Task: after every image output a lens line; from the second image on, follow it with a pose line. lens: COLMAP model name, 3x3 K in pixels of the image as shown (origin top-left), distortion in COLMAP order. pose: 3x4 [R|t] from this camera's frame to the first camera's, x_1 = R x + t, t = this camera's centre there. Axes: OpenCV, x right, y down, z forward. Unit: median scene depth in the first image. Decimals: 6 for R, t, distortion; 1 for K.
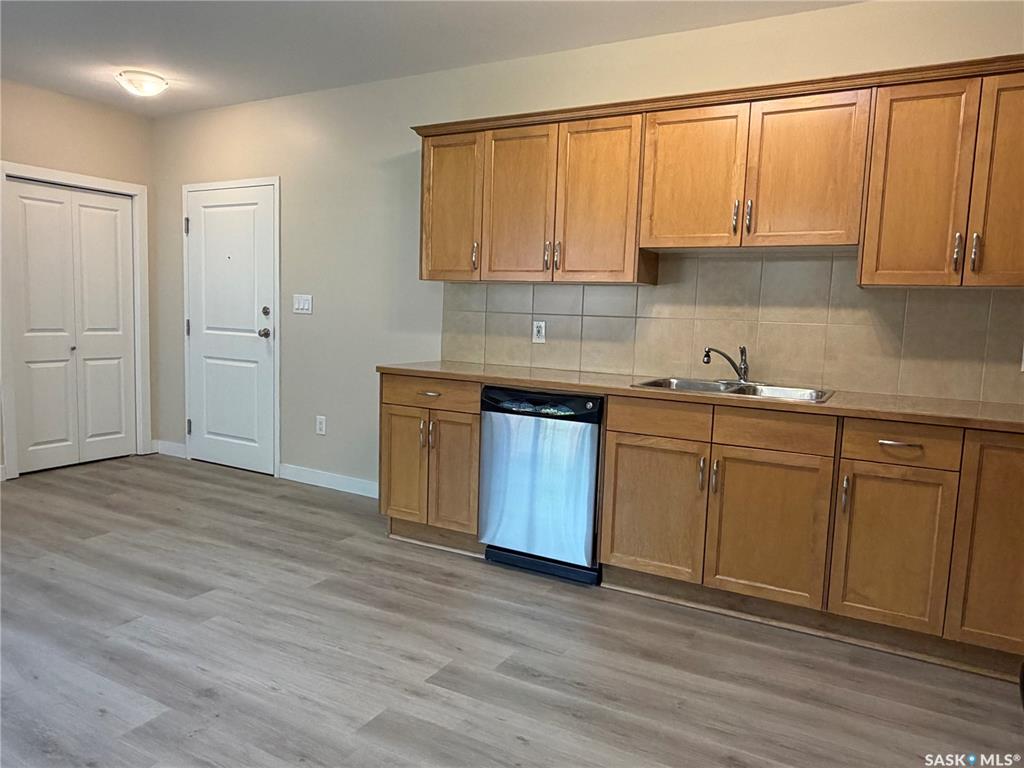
lens RADIAL K [[706.3, 0, 507.0], [0, 706.3, 388.7], [0, 0, 1]] dist [0.000231, -0.002078]
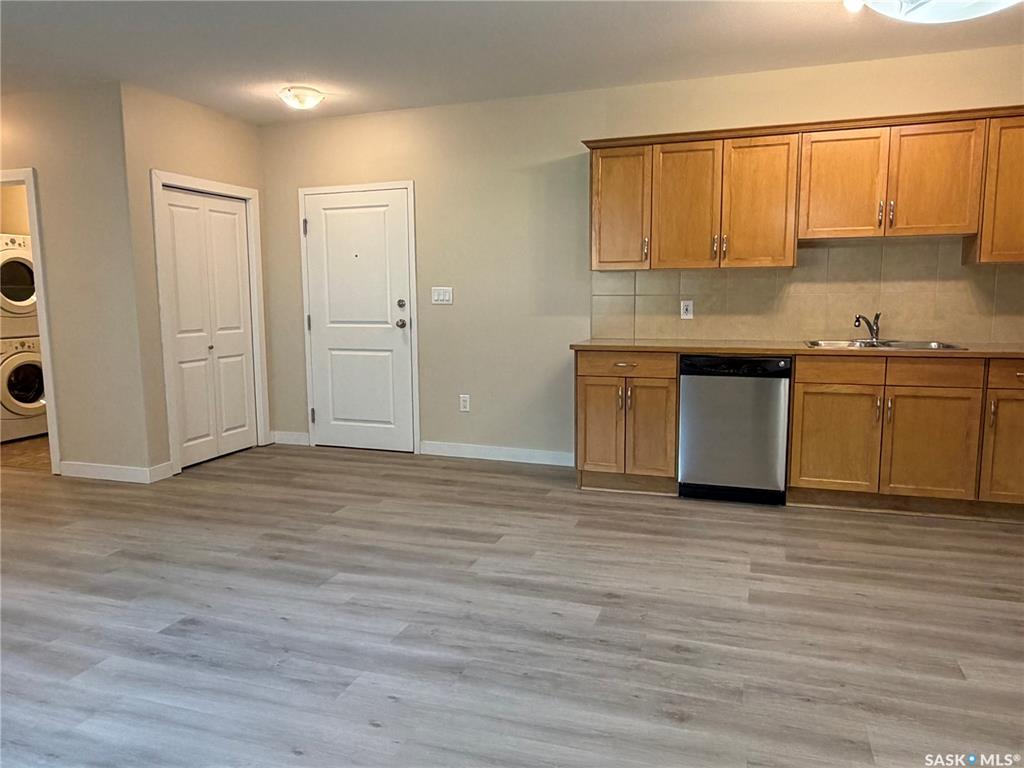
lens RADIAL K [[706.3, 0, 511.8], [0, 706.3, 385.3], [0, 0, 1]] dist [0.000231, -0.002078]
pose [[0.983563, -0.064948, 0.168480, -0.515916], [0.061492, 0.997778, 0.025652, -0.000871], [-0.169772, -0.014870, 0.985371, -0.159528]]
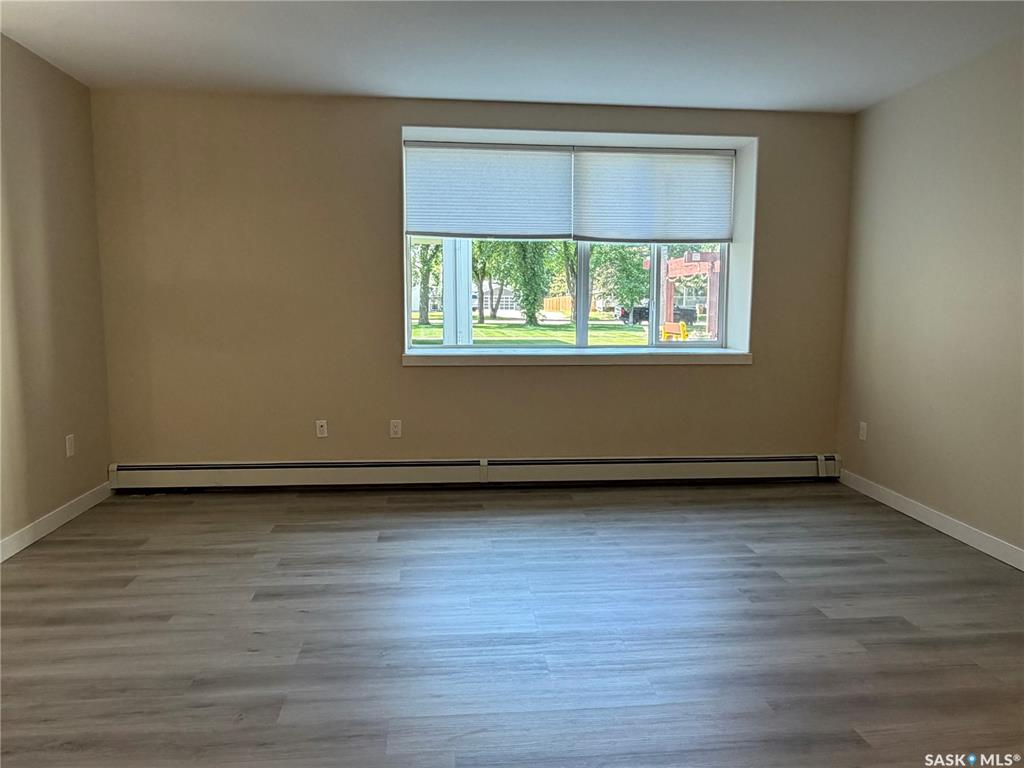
lens RADIAL K [[706.3, 0, 516.1], [0, 706.3, 385.4], [0, 0, 1]] dist [0.000231, -0.002078]
pose [[-0.814070, 0.030563, -0.579963, -0.332903], [-0.095103, 0.978119, 0.185037, -0.151789], [0.572928, 0.205789, -0.793350, 1.173489]]
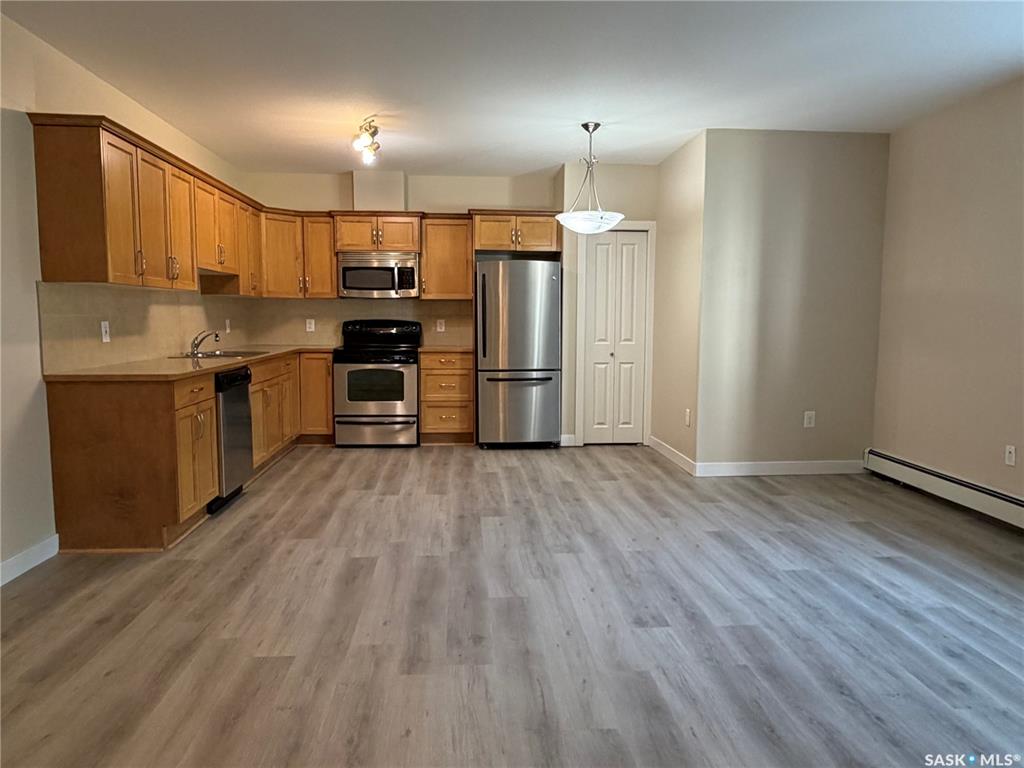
lens RADIAL K [[706.3, 0, 508.8], [0, 706.3, 385.4], [0, 0, 1]] dist [0.000231, -0.002078]
pose [[-0.551330, -0.118147, 0.825879, -1.320874], [0.070161, 0.979849, 0.187010, -0.176635], [-0.831332, 0.161048, -0.531931, 1.200710]]
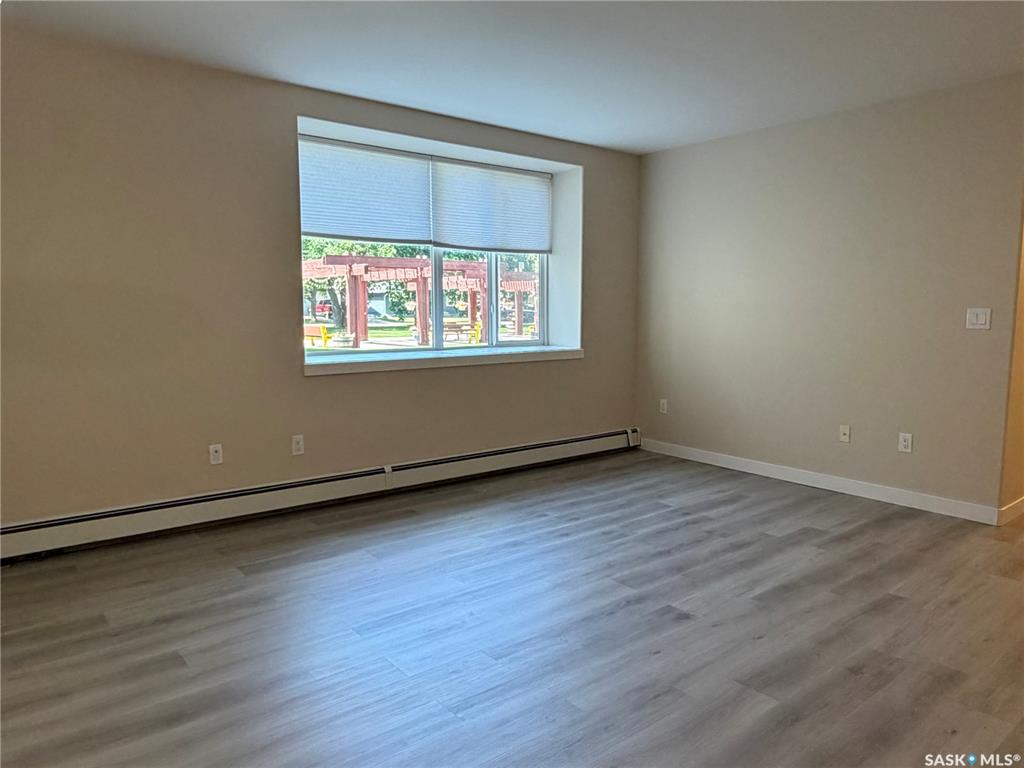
lens RADIAL K [[706.3, 0, 511.8], [0, 706.3, 391.9], [0, 0, 1]] dist [0.000231, -0.002078]
pose [[-0.361290, 0.079672, -0.929043, 0.093807], [-0.115015, 0.984927, 0.129192, -0.092895], [0.925333, 0.153530, -0.346681, 0.738599]]
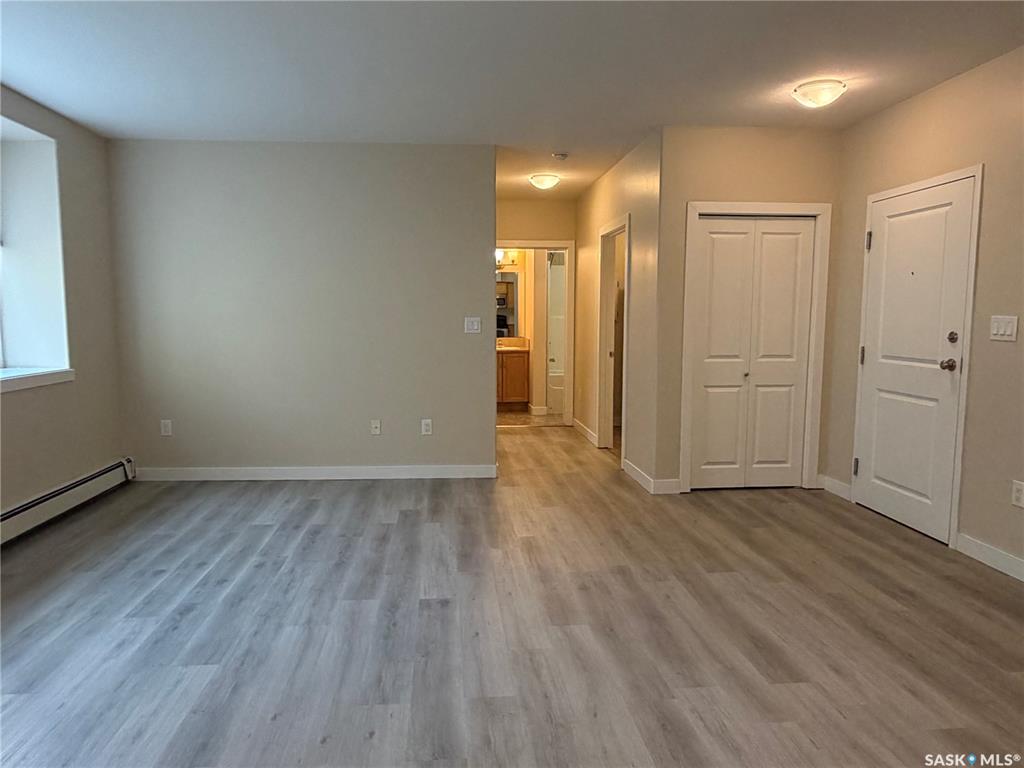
lens RADIAL K [[706.3, 0, 509.6], [0, 706.3, 387.6], [0, 0, 1]] dist [0.000231, -0.002078]
pose [[0.569880, 0.052441, -0.820053, 0.039654], [-0.073792, 0.997195, 0.012489, -0.037598], [0.818408, 0.053396, 0.572151, 0.201107]]
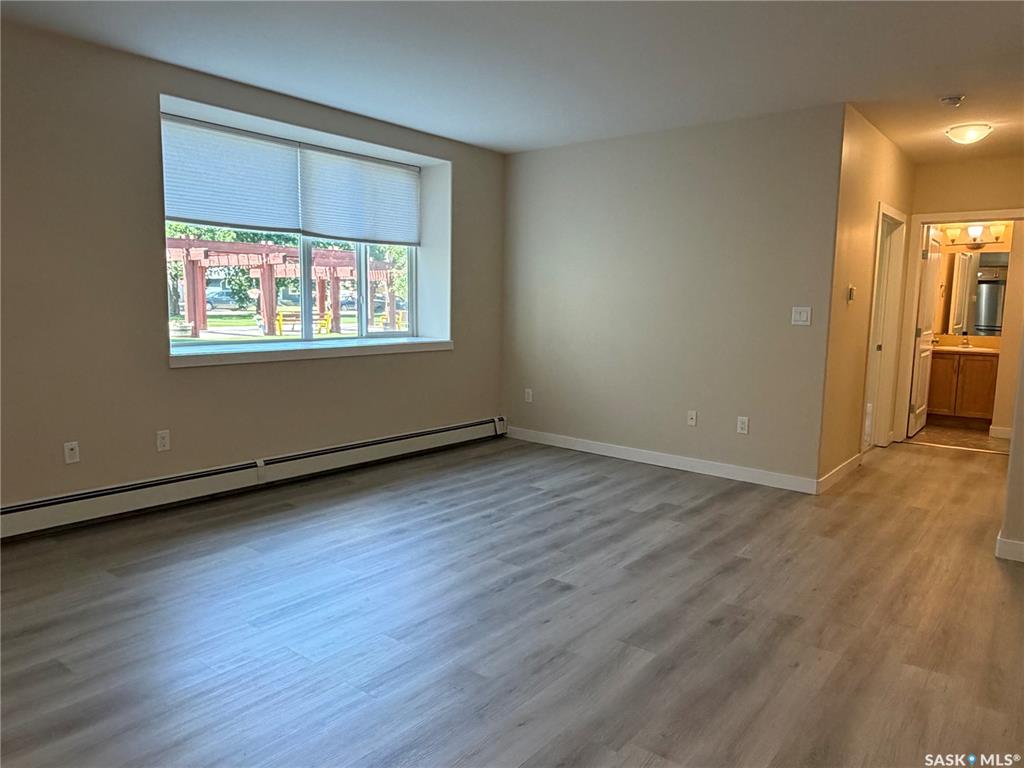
lens RADIAL K [[706.3, 0, 509.5], [0, 706.3, 391.1], [0, 0, 1]] dist [0.000231, -0.002078]
pose [[-0.158560, 0.093578, -0.982905, 0.147819], [-0.131560, 0.984619, 0.114964, -0.090834], [0.978545, 0.147539, -0.143810, 0.698912]]
